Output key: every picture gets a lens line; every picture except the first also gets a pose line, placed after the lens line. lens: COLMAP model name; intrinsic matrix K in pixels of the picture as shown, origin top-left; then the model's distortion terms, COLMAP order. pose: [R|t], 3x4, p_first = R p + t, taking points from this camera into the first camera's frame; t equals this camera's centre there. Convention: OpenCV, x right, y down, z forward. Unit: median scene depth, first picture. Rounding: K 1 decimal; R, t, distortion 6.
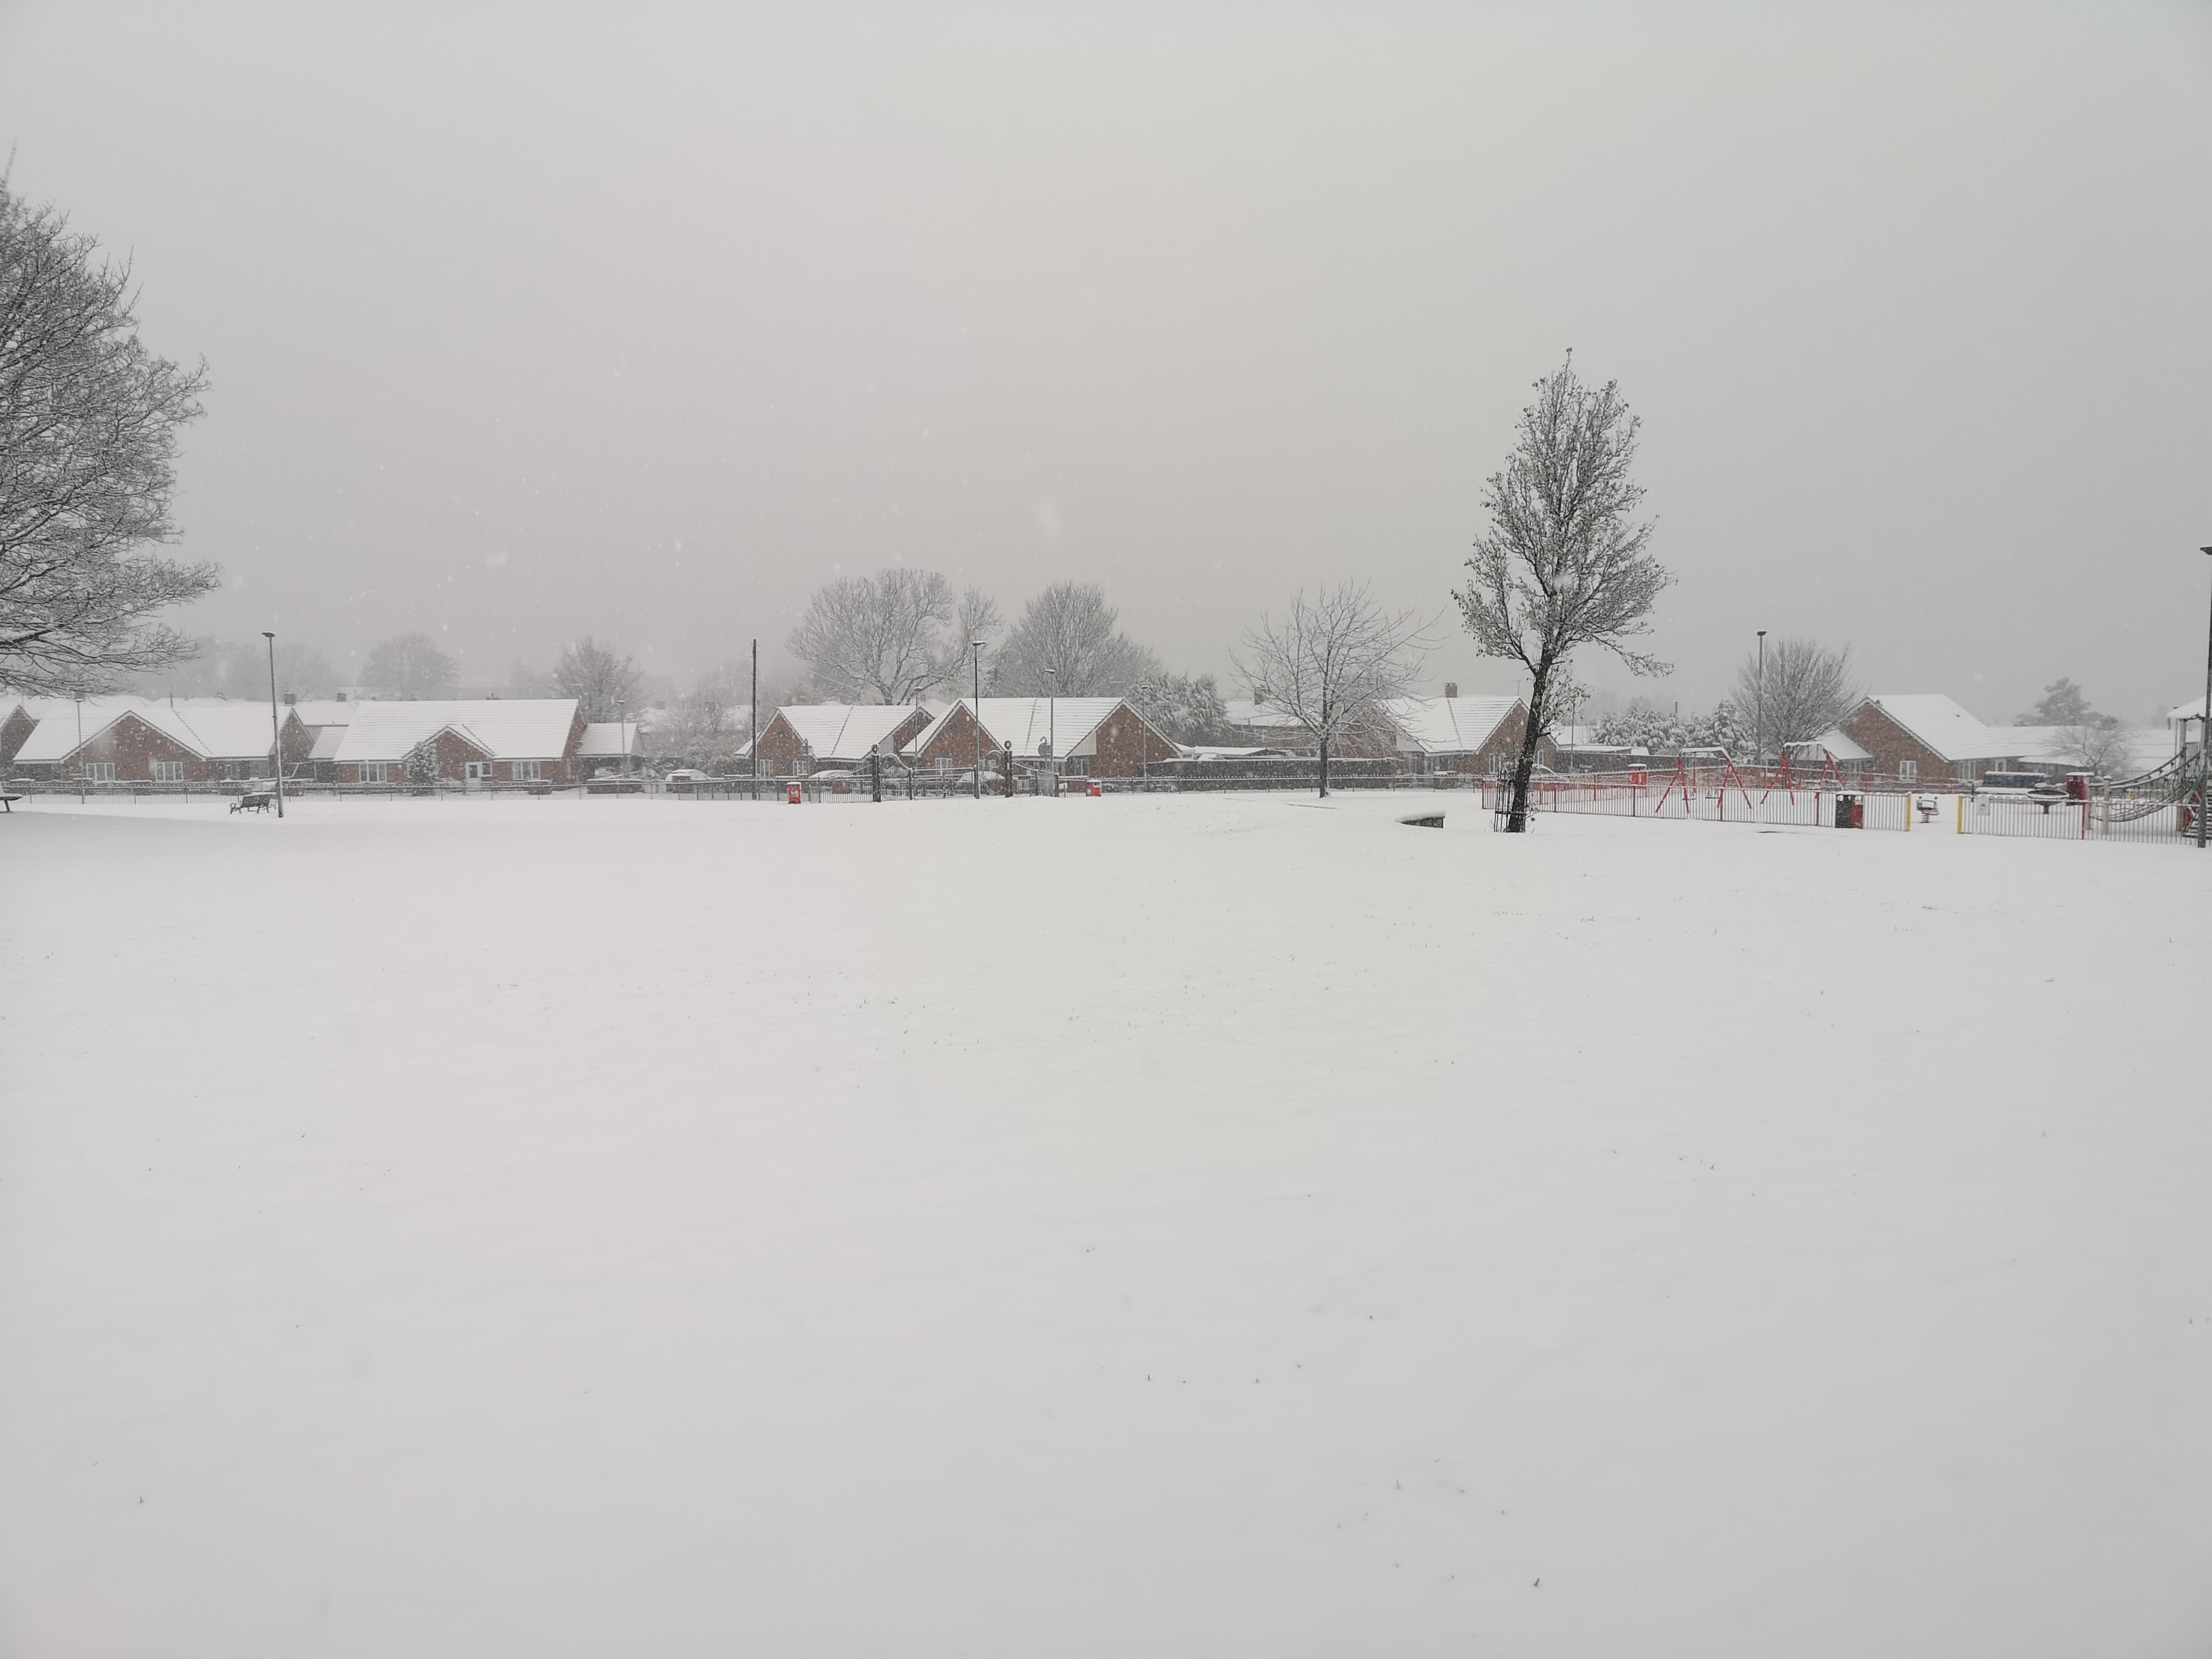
lens RADIAL K [[1710.1, 0, 1098.8], [0, 1710.1, 815.4], [0, 0, 1]] dist [0.069982, -0.069684]
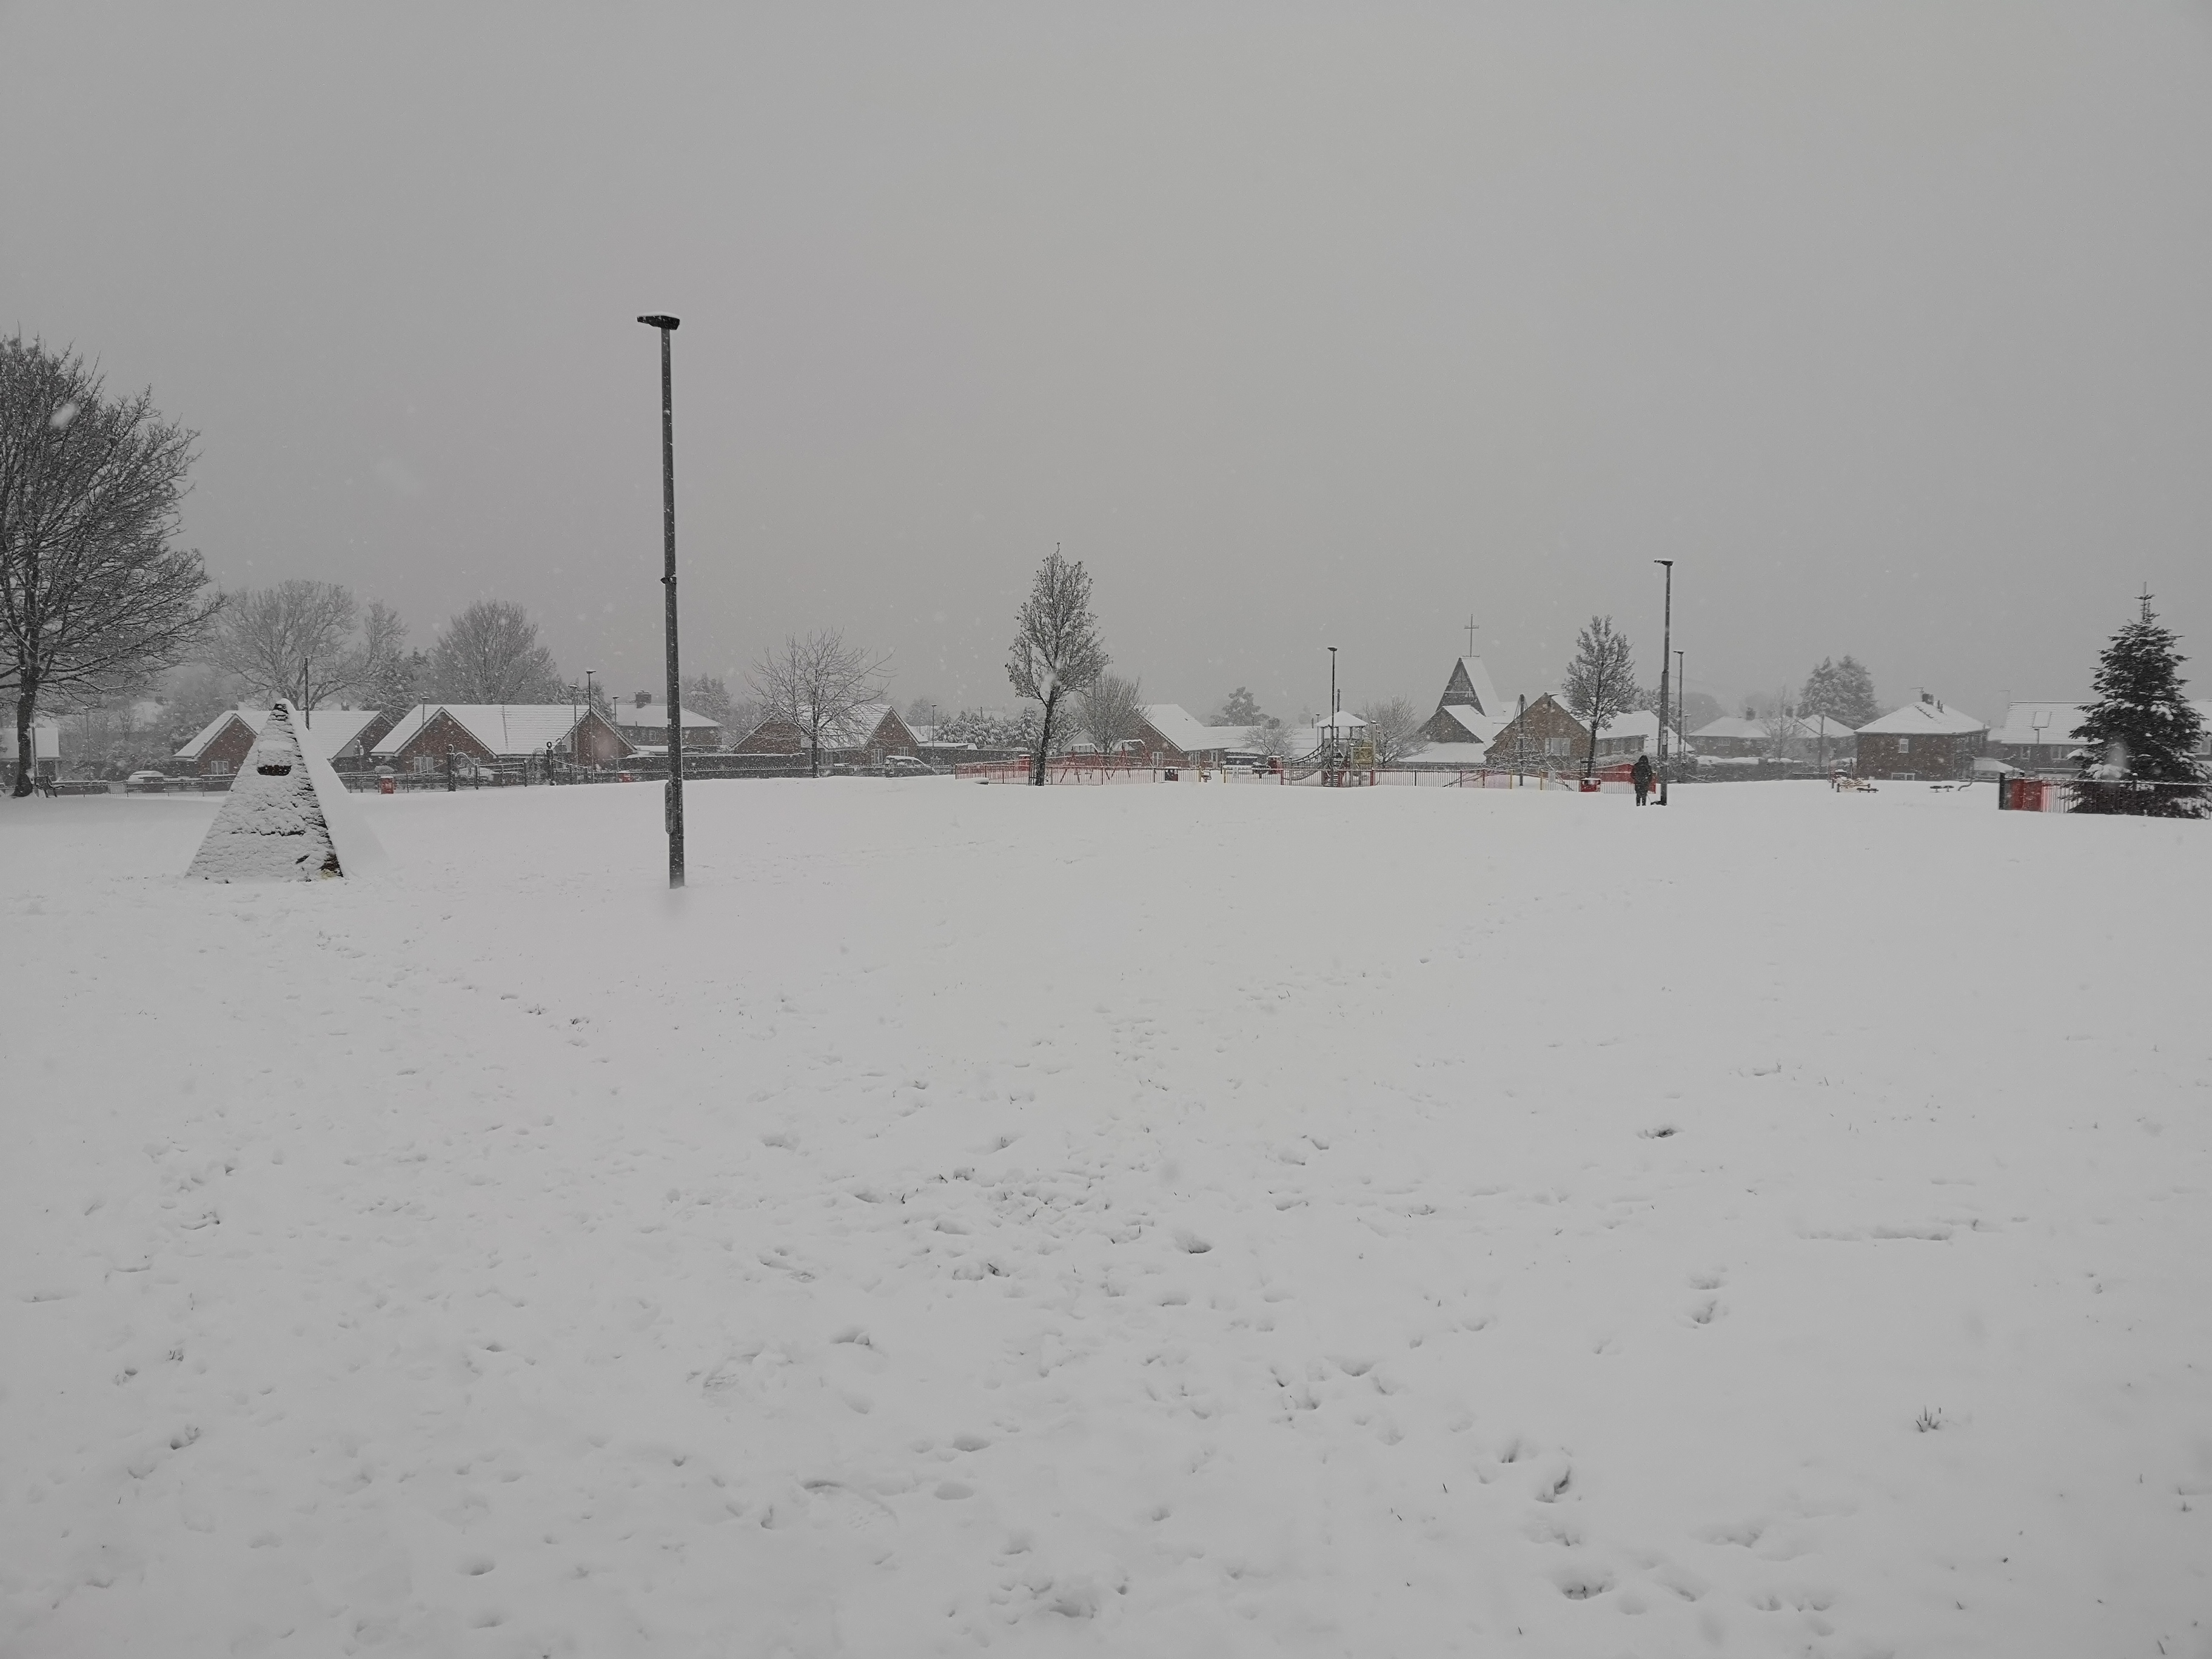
lens RADIAL K [[1710.1, 0, 1098.8], [0, 1710.1, 815.4], [0, 0, 1]] dist [0.069982, -0.069684]
pose [[0.909795, -0.025827, 0.414255, -0.161274], [0.025232, 0.999658, 0.006908, 0.009843], [-0.414291, 0.004167, 0.910135, -0.257470]]
